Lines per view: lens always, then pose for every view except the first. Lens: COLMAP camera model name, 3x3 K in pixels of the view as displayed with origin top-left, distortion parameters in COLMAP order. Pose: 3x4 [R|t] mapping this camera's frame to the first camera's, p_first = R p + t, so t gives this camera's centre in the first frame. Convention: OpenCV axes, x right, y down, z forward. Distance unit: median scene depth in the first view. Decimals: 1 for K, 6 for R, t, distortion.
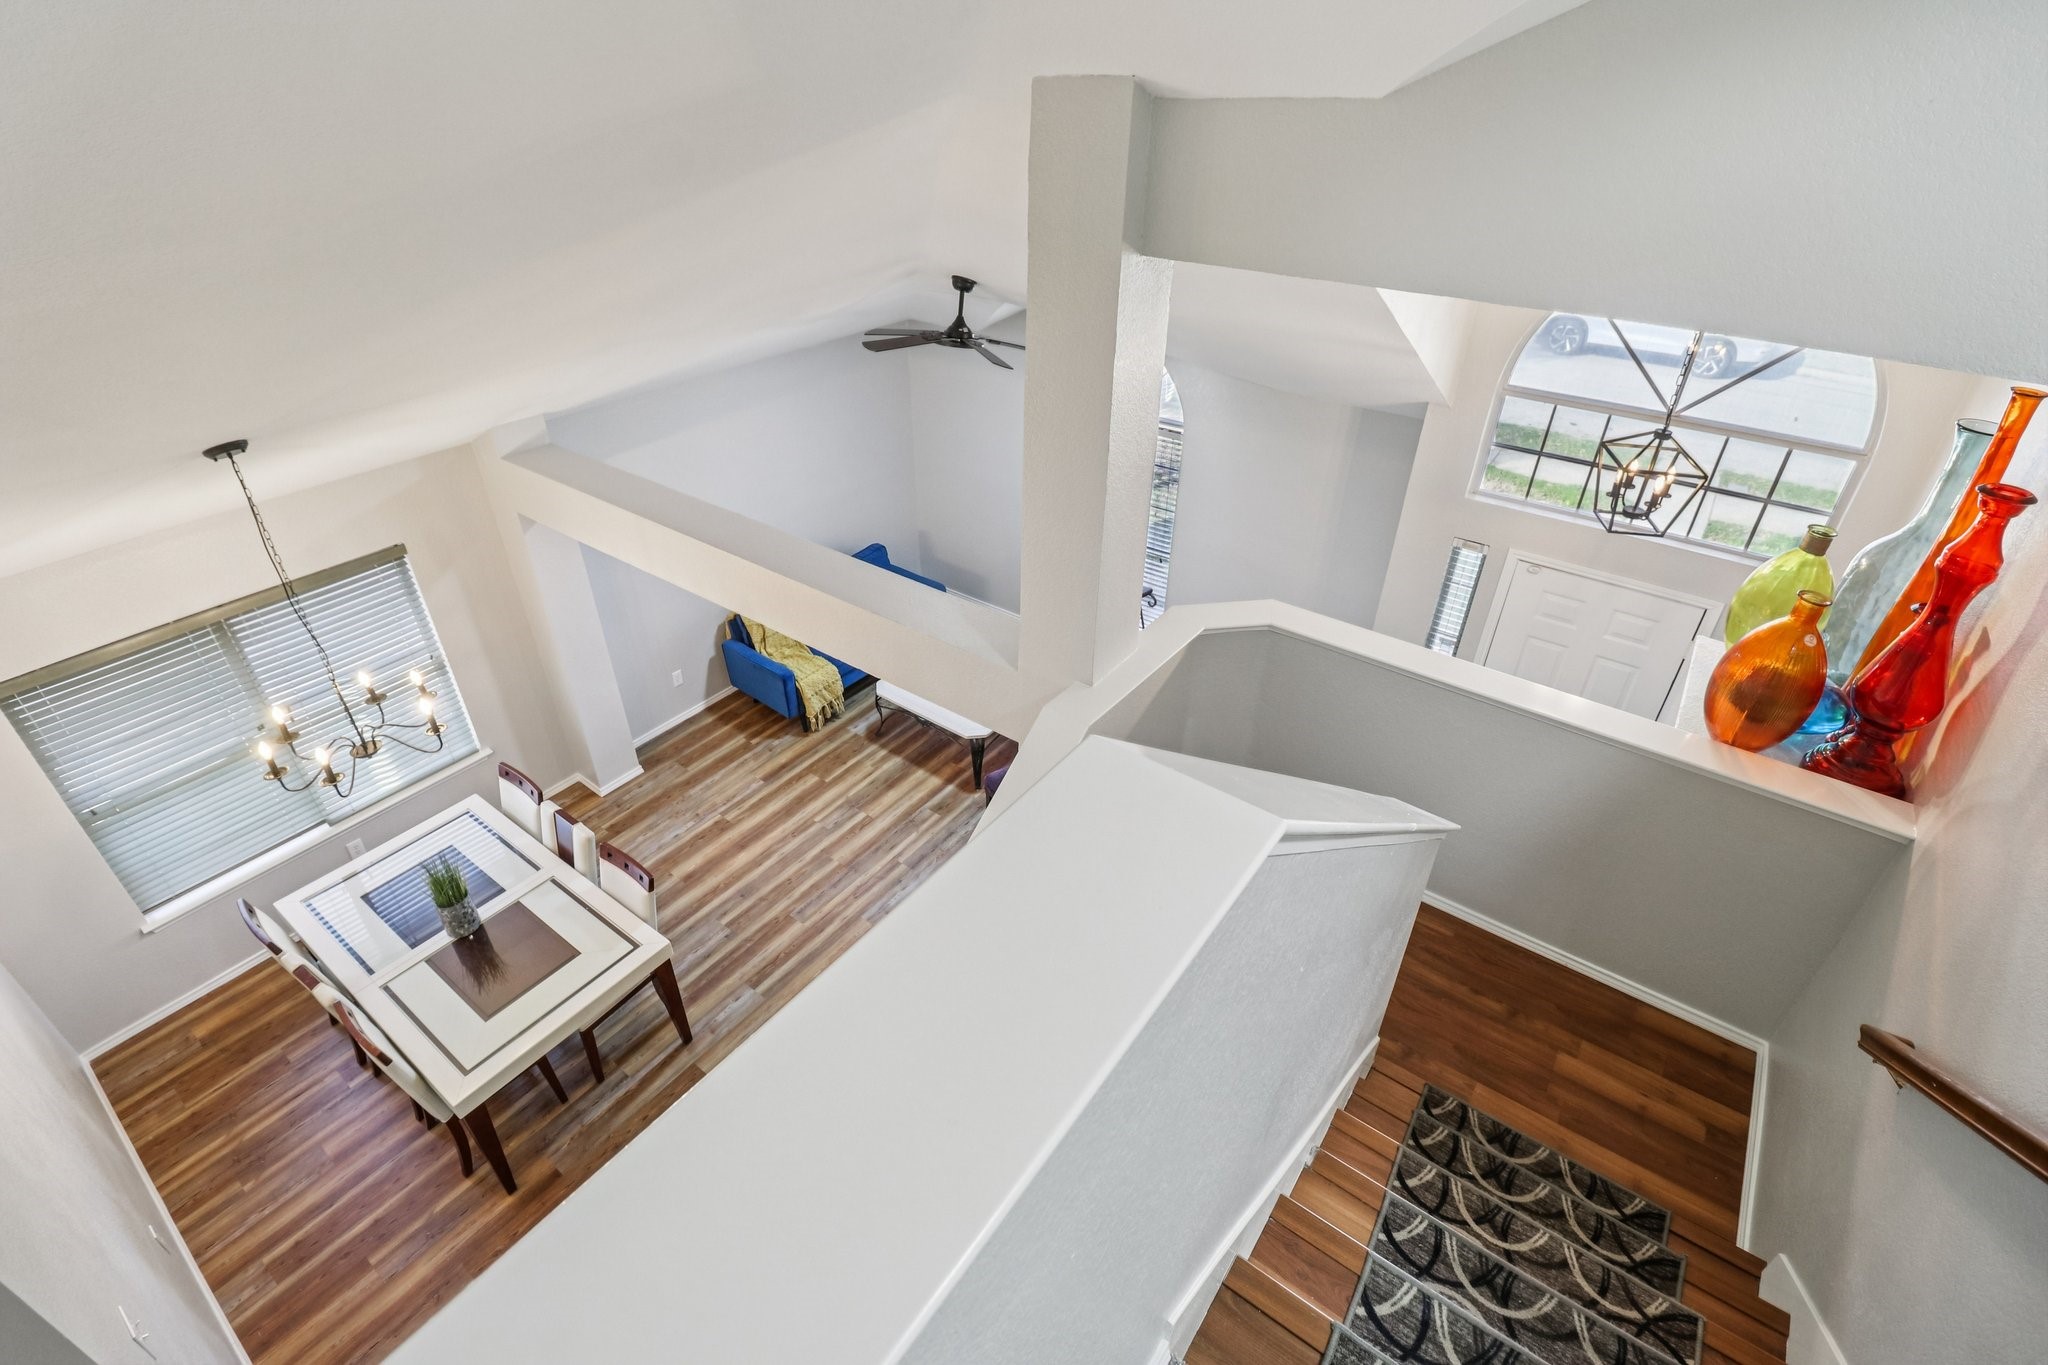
lens RADIAL K [[972.8, 0, 1014.7], [0, 972.8, 648.3], [0, 0, 1]] dist [-0.000311, -0.015300]
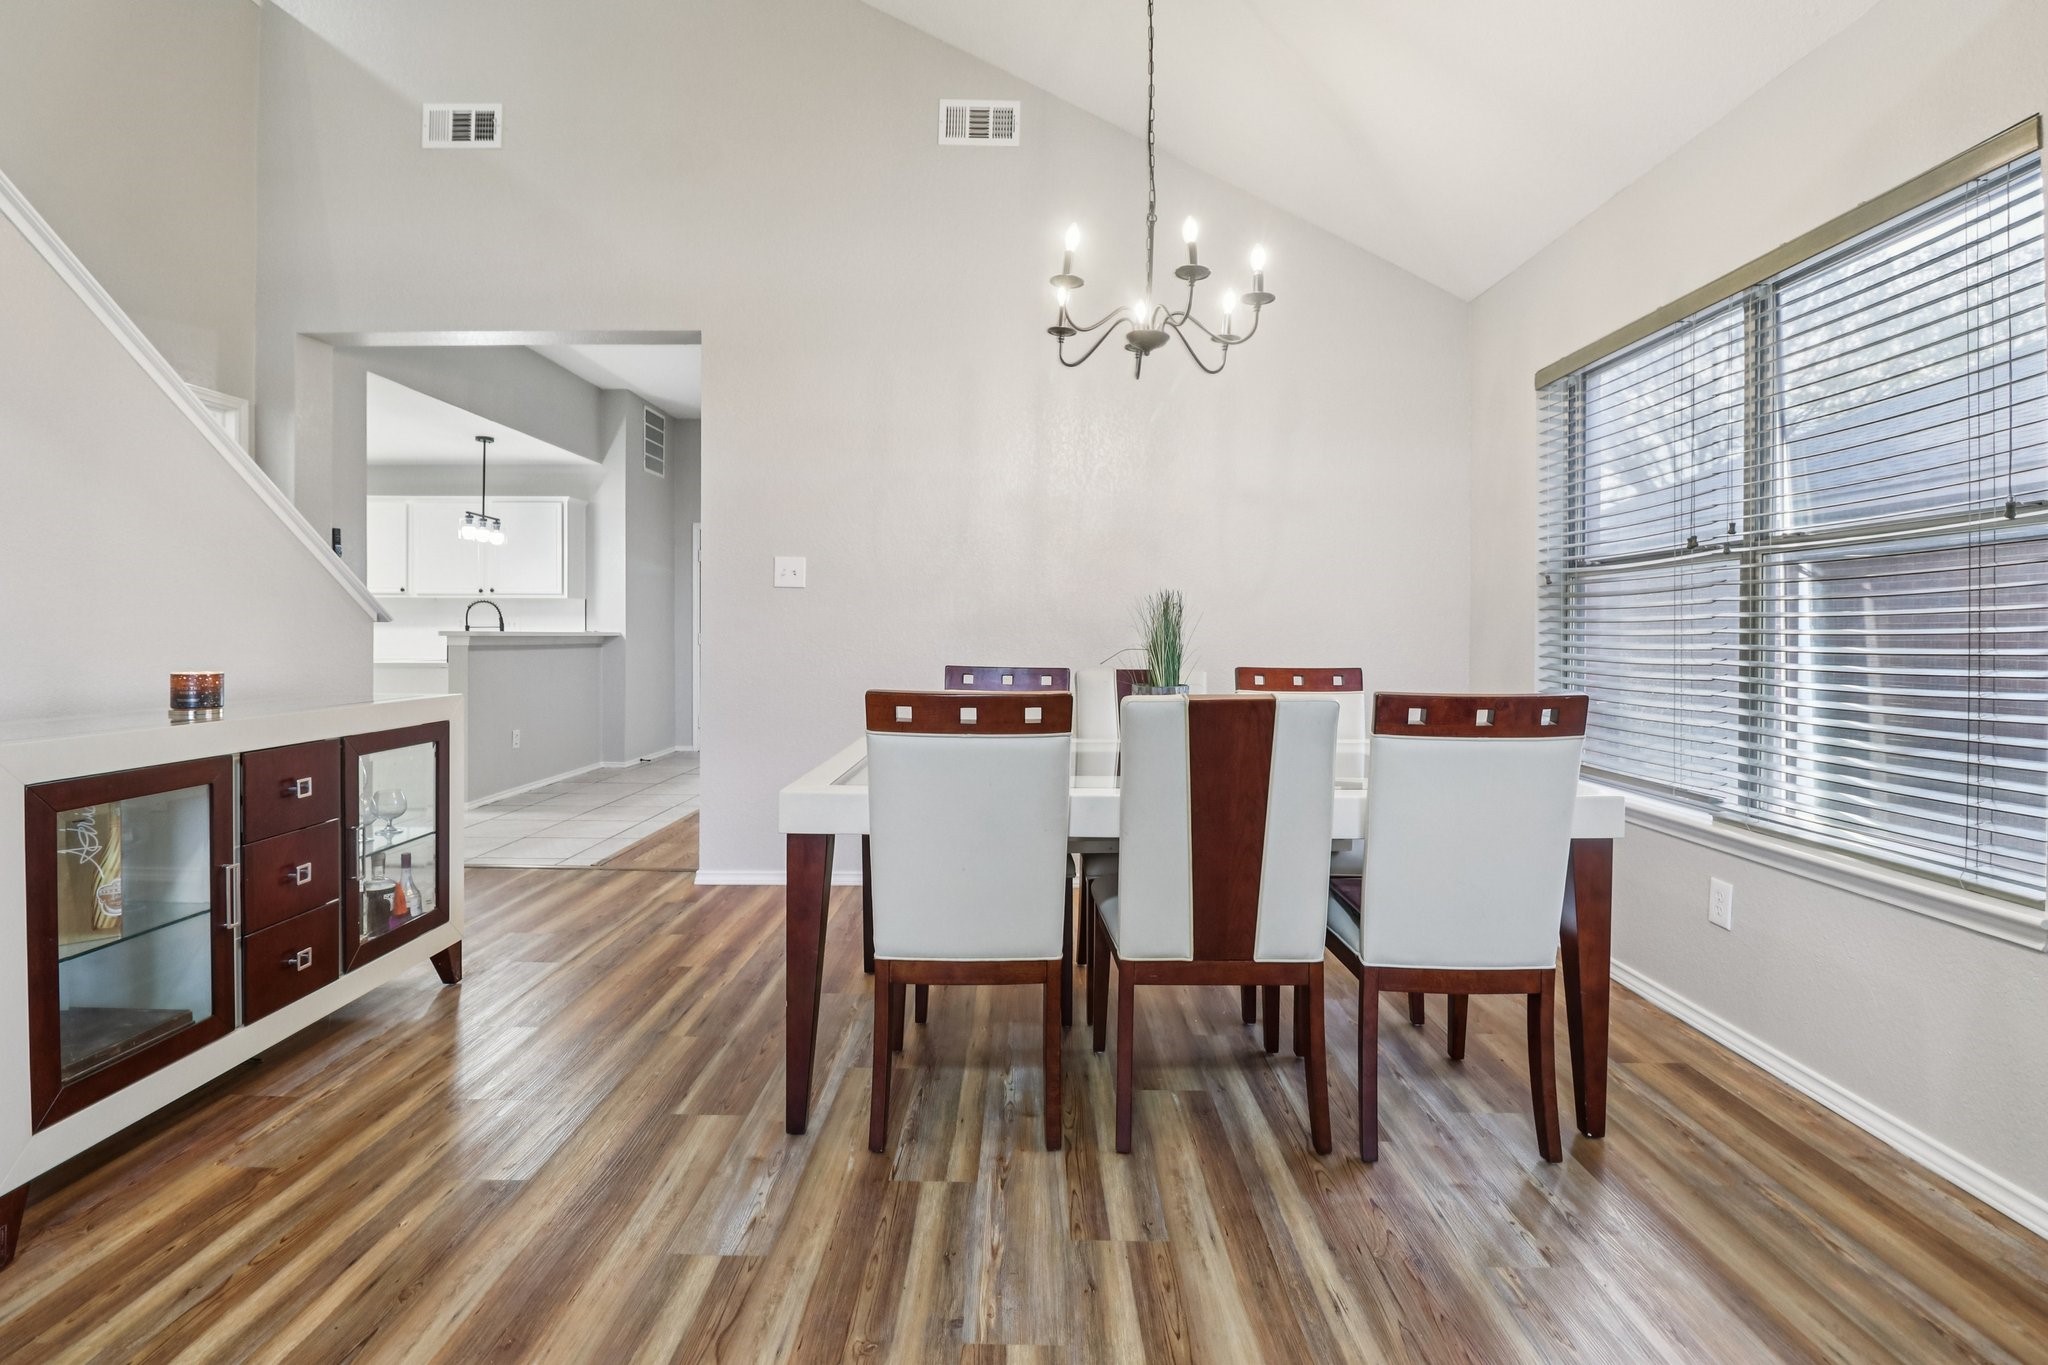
lens RADIAL K [[972.8, 0, 1014.7], [0, 972.8, 648.3], [0, 0, 1]] dist [-0.000311, -0.015300]
pose [[-0.816810, -0.003195, -0.576897, -0.159188], [-0.311084, 0.844586, 0.435777, 0.017098], [0.485847, 0.535411, -0.690860, 1.131128]]
